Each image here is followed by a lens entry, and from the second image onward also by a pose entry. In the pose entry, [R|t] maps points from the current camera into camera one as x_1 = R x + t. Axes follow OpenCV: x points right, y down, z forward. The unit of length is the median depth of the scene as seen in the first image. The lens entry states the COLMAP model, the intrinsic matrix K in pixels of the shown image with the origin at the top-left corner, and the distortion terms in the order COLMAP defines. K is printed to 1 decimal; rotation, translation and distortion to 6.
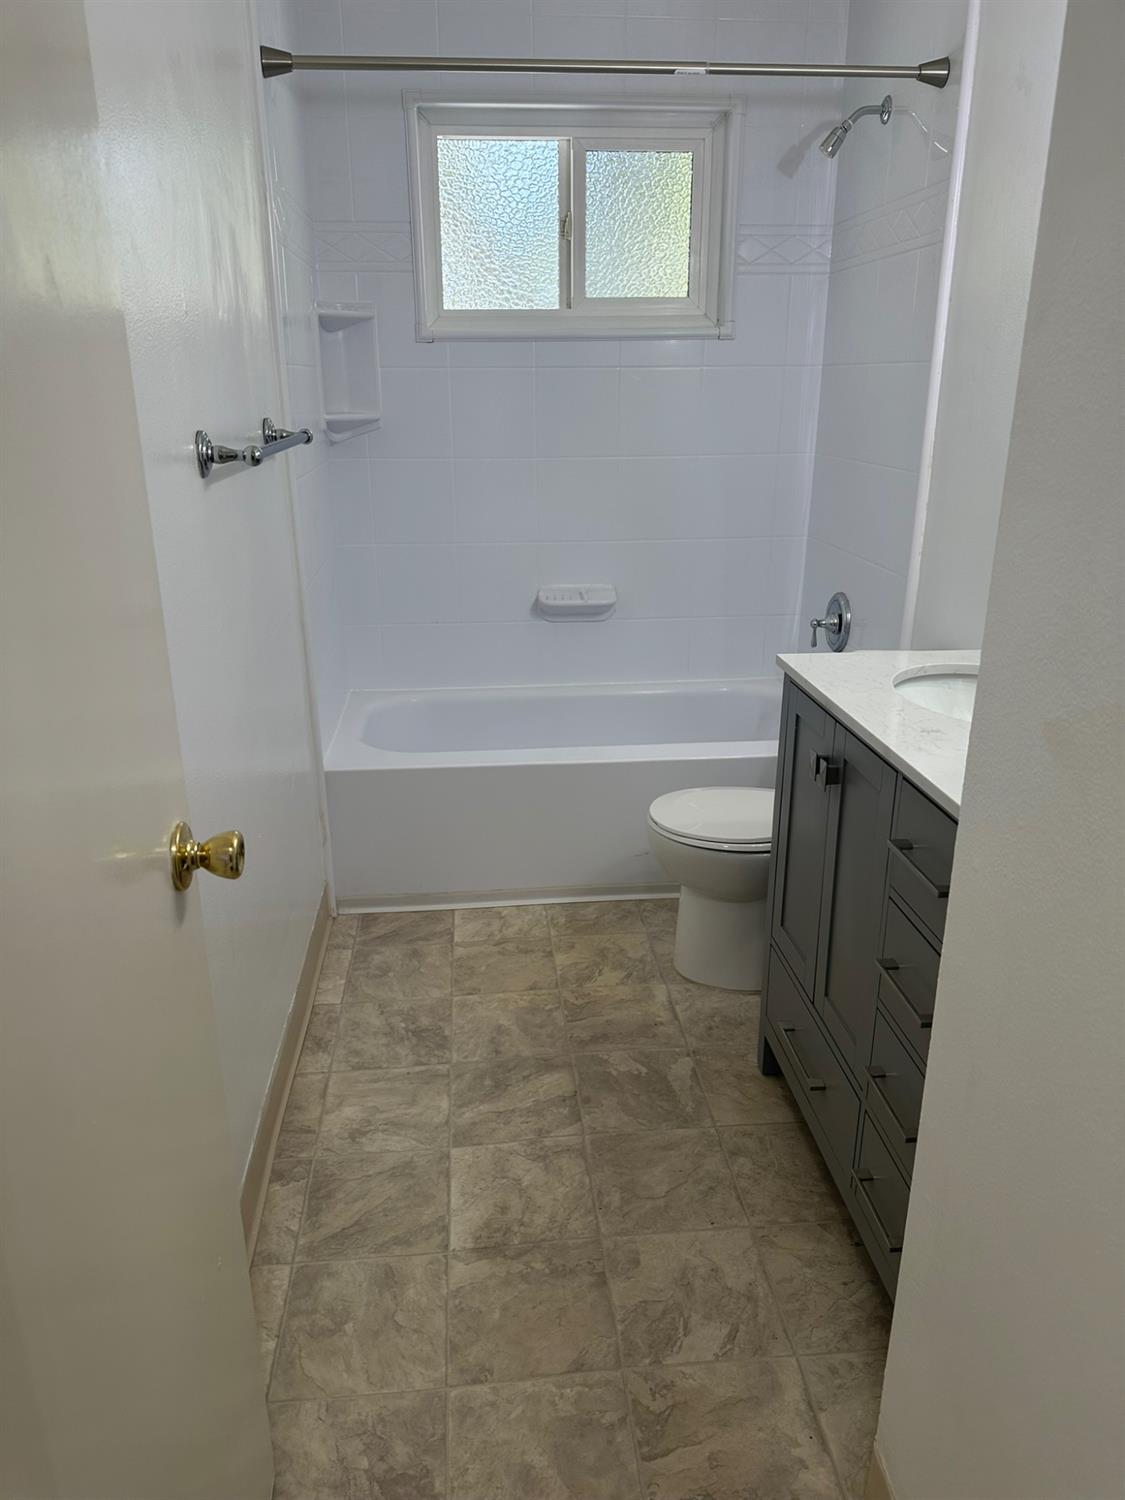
lens RADIAL K [[1142.1, 0, 590.6], [0, 1142.1, 838.8], [0, 0, 1]] dist [0.046324, -0.057254]
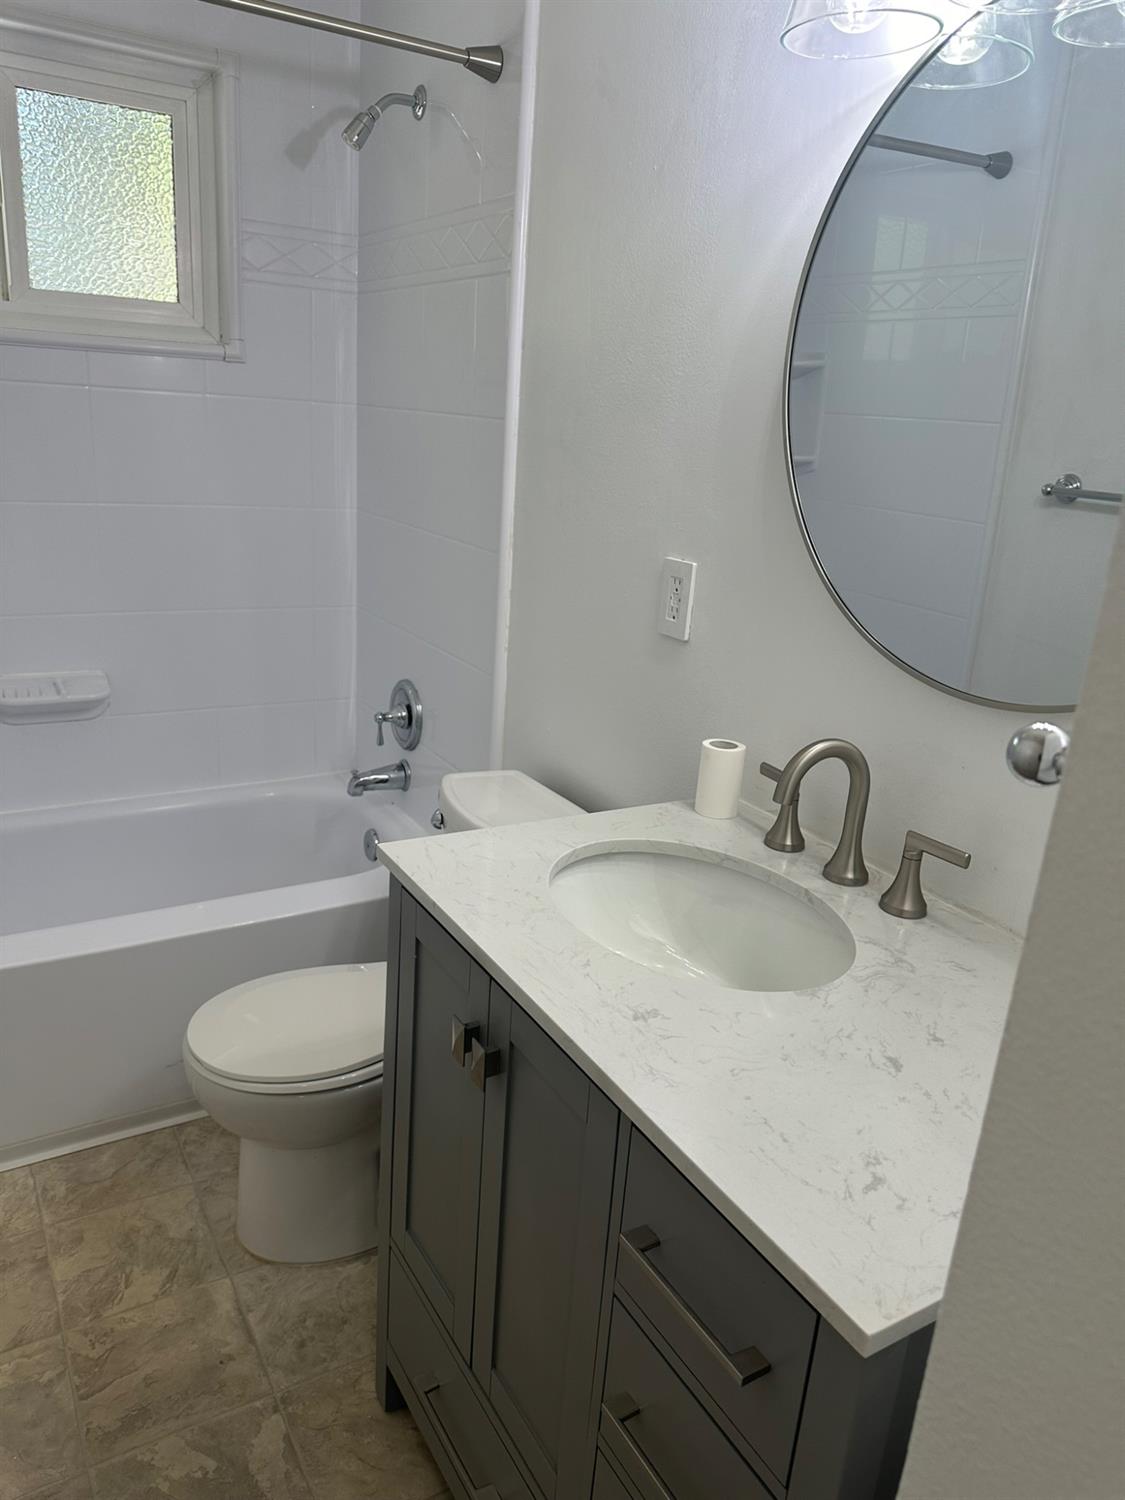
lens RADIAL K [[1142.1, 0, 590.6], [0, 1142.1, 838.8], [0, 0, 1]] dist [0.046324, -0.057254]
pose [[0.916037, -0.072510, 0.394485, 0.008666], [0.076577, 0.997049, 0.005448, -0.116935], [-0.393716, 0.025218, 0.918886, 0.233378]]
